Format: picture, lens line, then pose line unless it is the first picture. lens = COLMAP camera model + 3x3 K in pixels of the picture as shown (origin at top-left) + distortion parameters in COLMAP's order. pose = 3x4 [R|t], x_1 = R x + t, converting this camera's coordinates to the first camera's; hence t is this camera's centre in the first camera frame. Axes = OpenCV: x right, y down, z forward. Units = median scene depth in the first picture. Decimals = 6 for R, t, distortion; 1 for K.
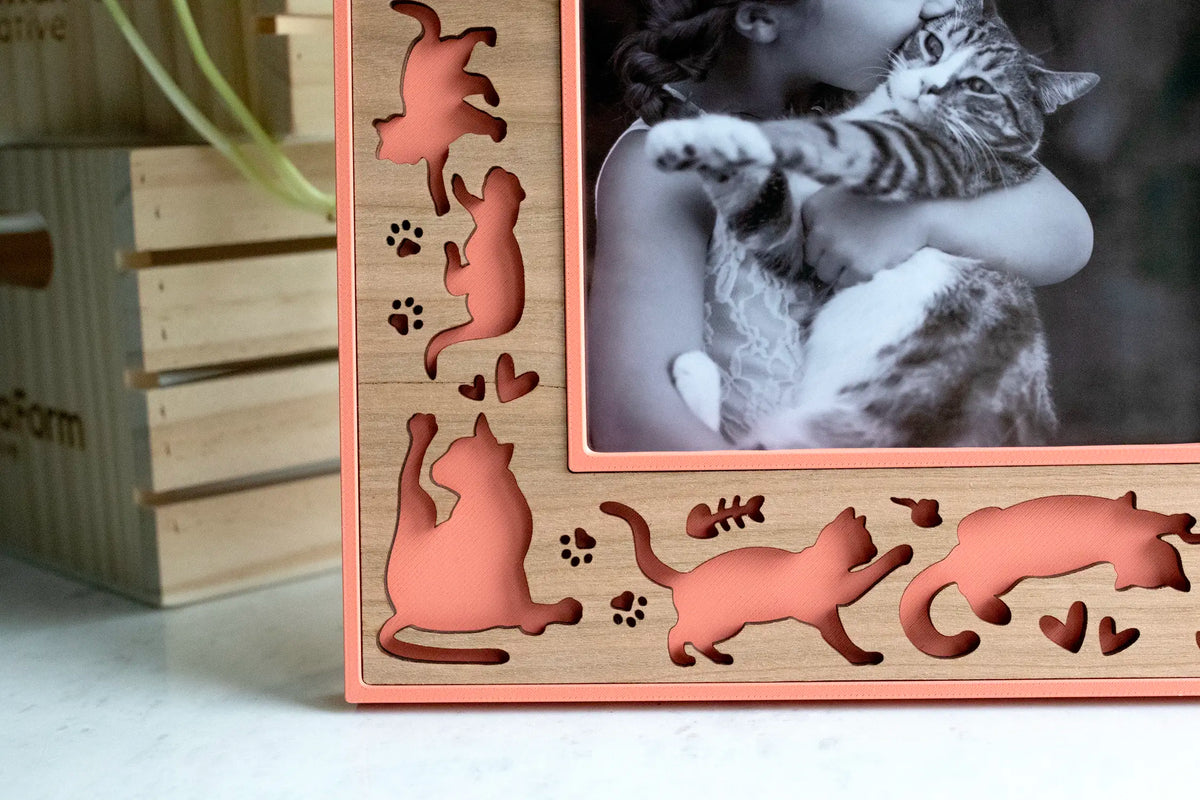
lens RADIAL K [[1909.0, 0, 604.3], [0, 1909.0, 419.1], [0, 0, 1]] dist [-0.060305, 0.186451]
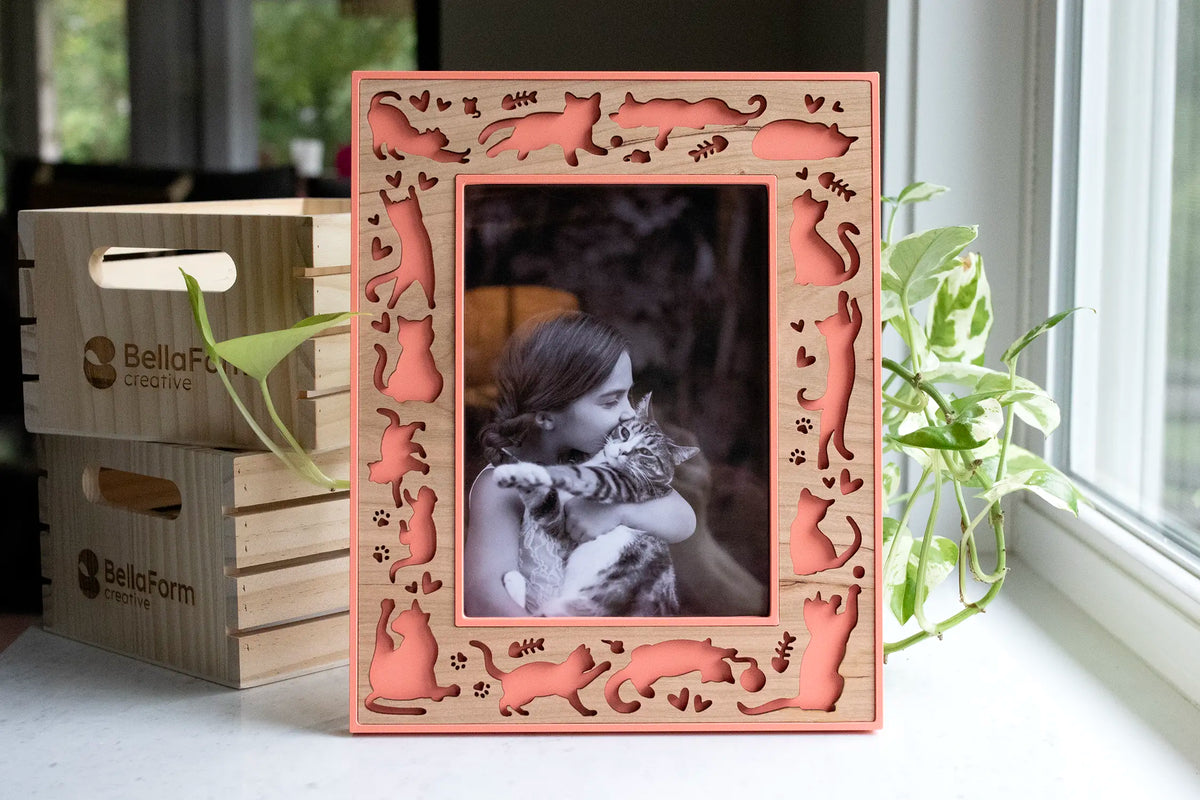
lens RADIAL K [[1909.0, 0, 604.3], [0, 1909.0, 419.1], [0, 0, 1]] dist [-0.060305, 0.186451]
pose [[0.996788, 0.017916, 0.078058, -0.023014], [-0.013891, 0.998560, -0.051807, -0.097887], [-0.078874, 0.050556, 0.995602, -1.189047]]
